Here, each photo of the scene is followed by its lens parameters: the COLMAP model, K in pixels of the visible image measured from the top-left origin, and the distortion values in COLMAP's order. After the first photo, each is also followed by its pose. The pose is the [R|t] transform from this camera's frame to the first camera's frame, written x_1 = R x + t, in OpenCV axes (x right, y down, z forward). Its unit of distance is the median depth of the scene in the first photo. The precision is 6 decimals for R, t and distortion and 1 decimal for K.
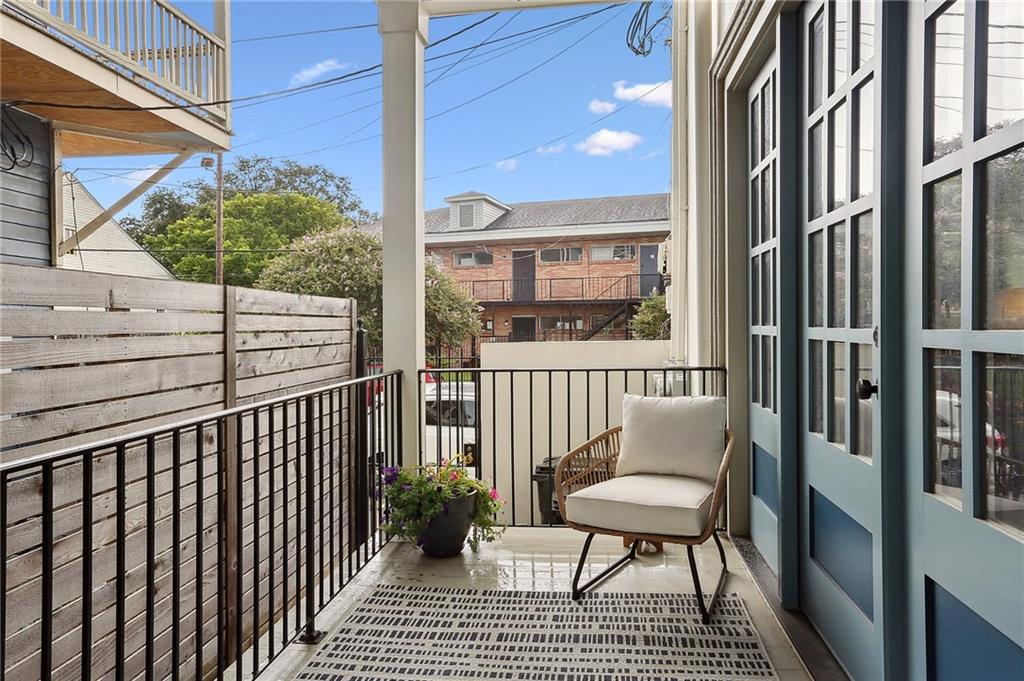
lens RADIAL K [[678.0, 0, 512.1], [0, 678.0, 320.0], [0, 0, 1]] dist [0.000132, 0.000325]
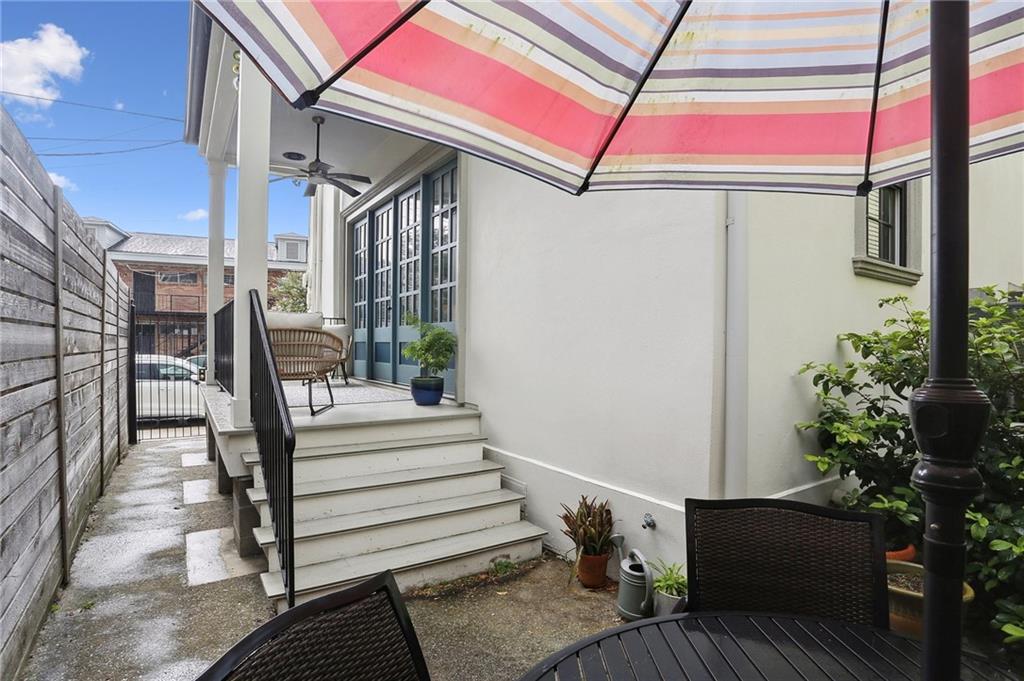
lens RADIAL K [[518.4, 0, 512.0], [0, 518.4, 340.5], [0, 0, 1]] dist [-0.000181, 0.000002]
pose [[0.760016, 0.009529, 0.649835, -0.722738], [-0.007373, 0.999955, -0.006040, 0.216112], [-0.649863, -0.000201, 0.760051, -1.417798]]
